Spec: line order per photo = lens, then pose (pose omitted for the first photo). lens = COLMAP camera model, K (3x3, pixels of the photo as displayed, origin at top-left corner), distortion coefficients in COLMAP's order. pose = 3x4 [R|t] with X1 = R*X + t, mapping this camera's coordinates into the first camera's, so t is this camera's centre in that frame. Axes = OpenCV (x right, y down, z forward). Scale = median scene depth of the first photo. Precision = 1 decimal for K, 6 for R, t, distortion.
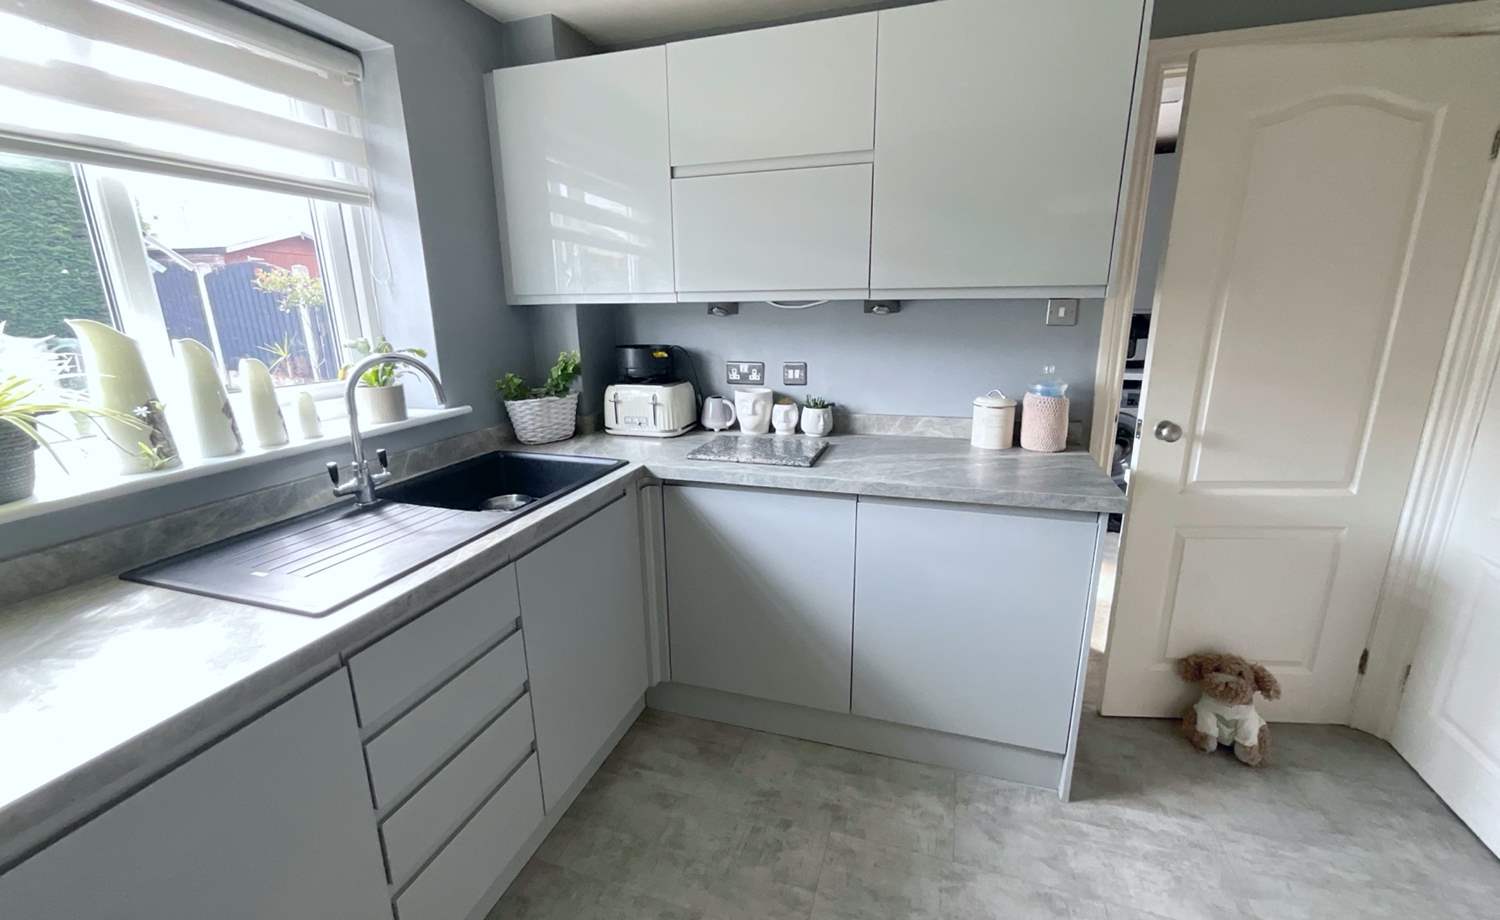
lens RADIAL K [[608.7, 0, 749.7], [0, 608.7, 459.2], [0, 0, 1]] dist [-0.003194, 0.000674]
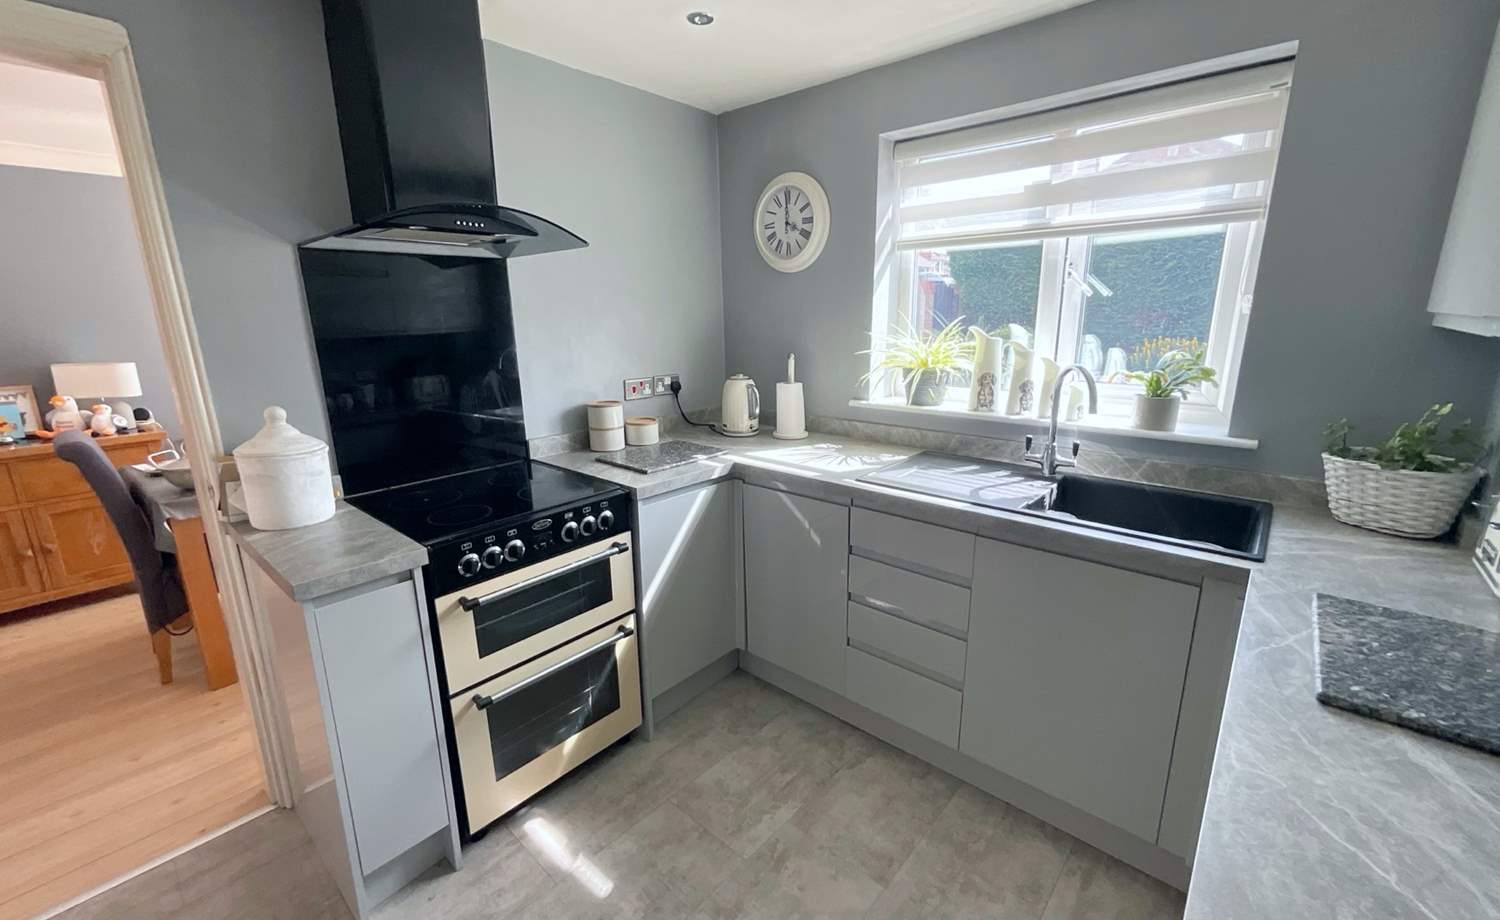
lens RADIAL K [[608.7, 0, 751.0], [0, 608.7, 459.4], [0, 0, 1]] dist [-0.003194, 0.000674]
pose [[-0.399675, 0.237000, -0.885489, 0.580711], [-0.210998, 0.916273, 0.340476, -0.202479], [0.892043, 0.322916, -0.316205, 0.635658]]
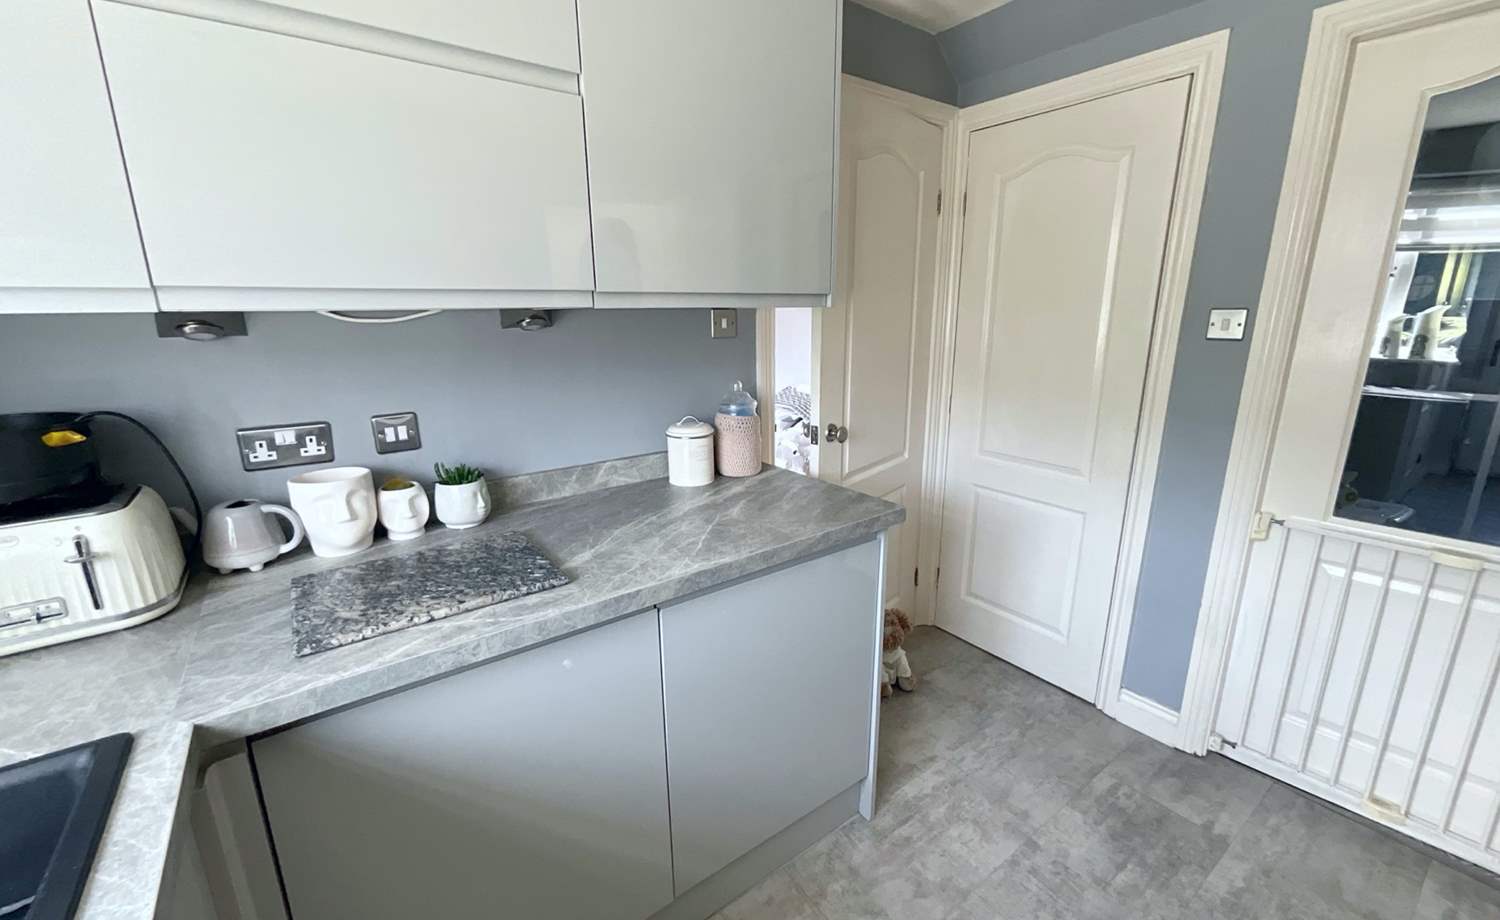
lens RADIAL K [[608.7, 0, 754.5], [0, 608.7, 459.6], [0, 0, 1]] dist [-0.003194, 0.000674]
pose [[0.579213, -0.188784, 0.793015, -0.228352], [0.202339, 0.975665, 0.084478, -0.109517], [-0.789665, 0.111527, 0.603316, 0.430727]]
